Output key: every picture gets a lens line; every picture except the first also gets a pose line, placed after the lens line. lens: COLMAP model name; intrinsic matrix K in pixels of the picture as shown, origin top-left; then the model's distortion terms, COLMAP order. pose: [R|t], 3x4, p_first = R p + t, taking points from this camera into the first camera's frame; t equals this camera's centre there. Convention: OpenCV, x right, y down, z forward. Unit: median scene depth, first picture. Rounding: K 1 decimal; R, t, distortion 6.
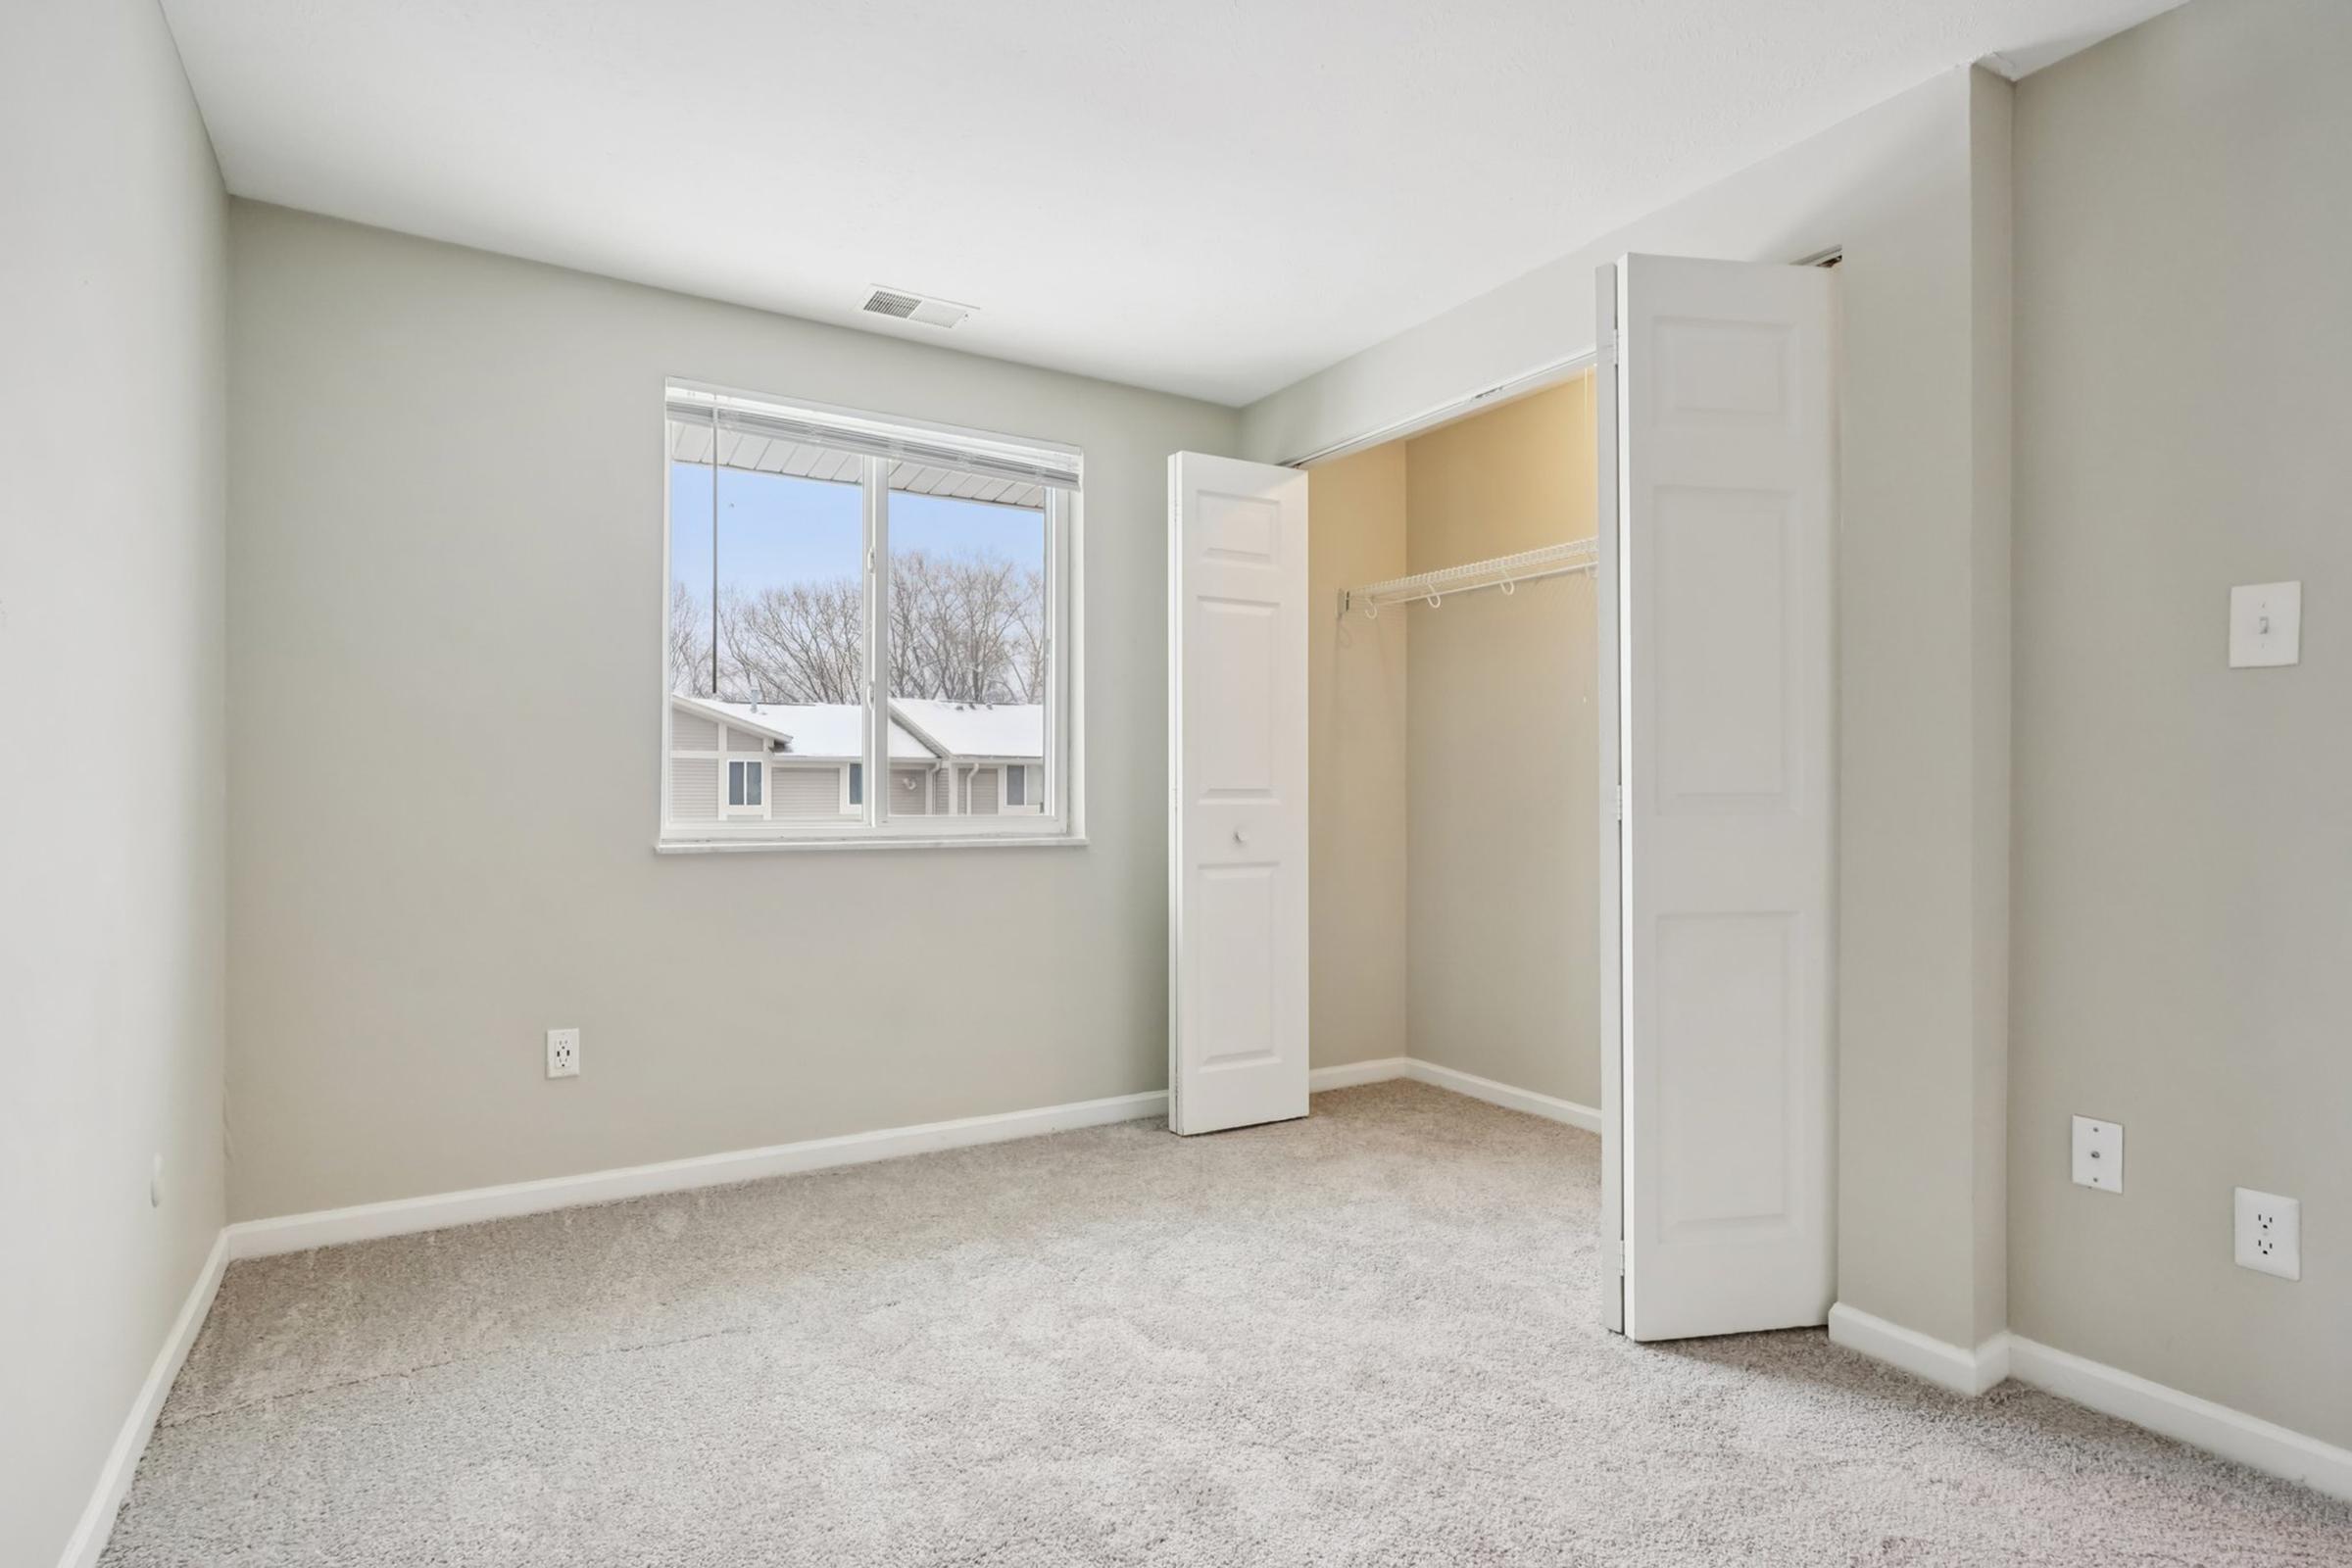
lens RADIAL K [[1191.8, 0, 1172.9], [0, 1191.8, 787.2], [0, 0, 1]] dist [-0.006184, 0.002285]
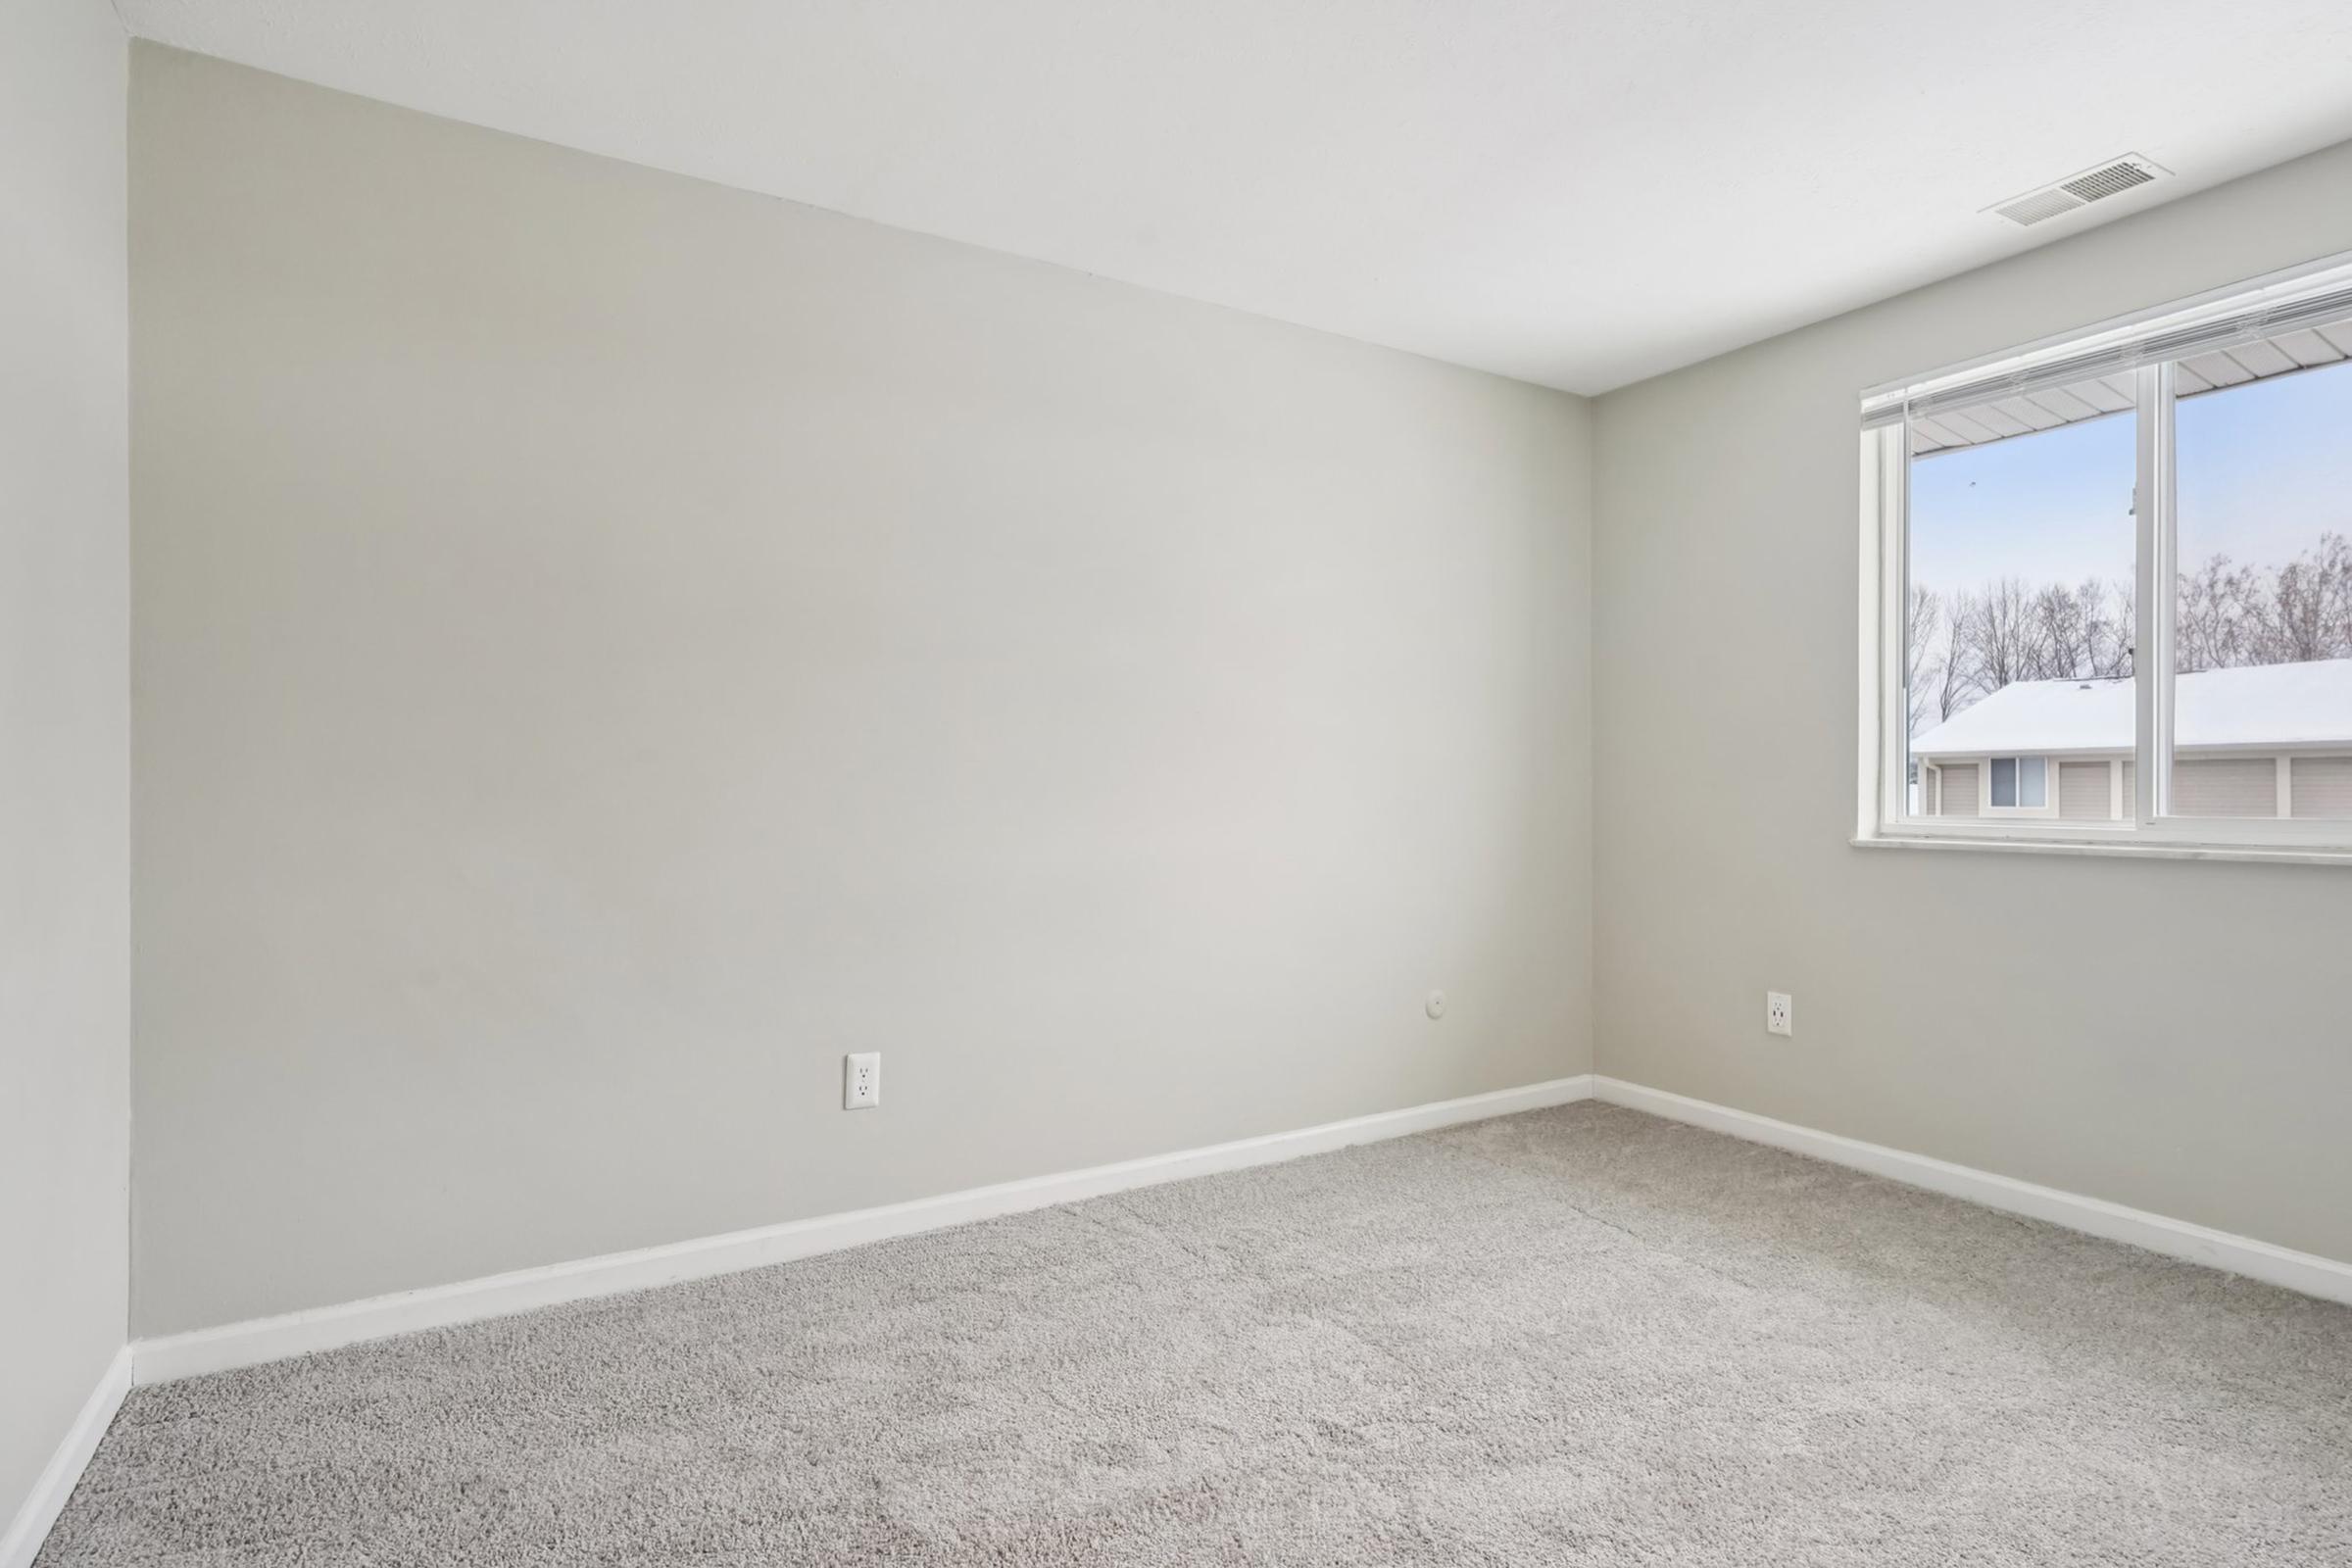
lens RADIAL K [[1191.8, 0, 1172.9], [0, 1191.8, 787.2], [0, 0, 1]] dist [-0.006184, 0.002285]
pose [[-0.007427, -0.003498, -0.999966, 0.598560], [0.013040, 0.999909, -0.003594, -0.001230], [0.999887, -0.013066, -0.007380, 0.384654]]
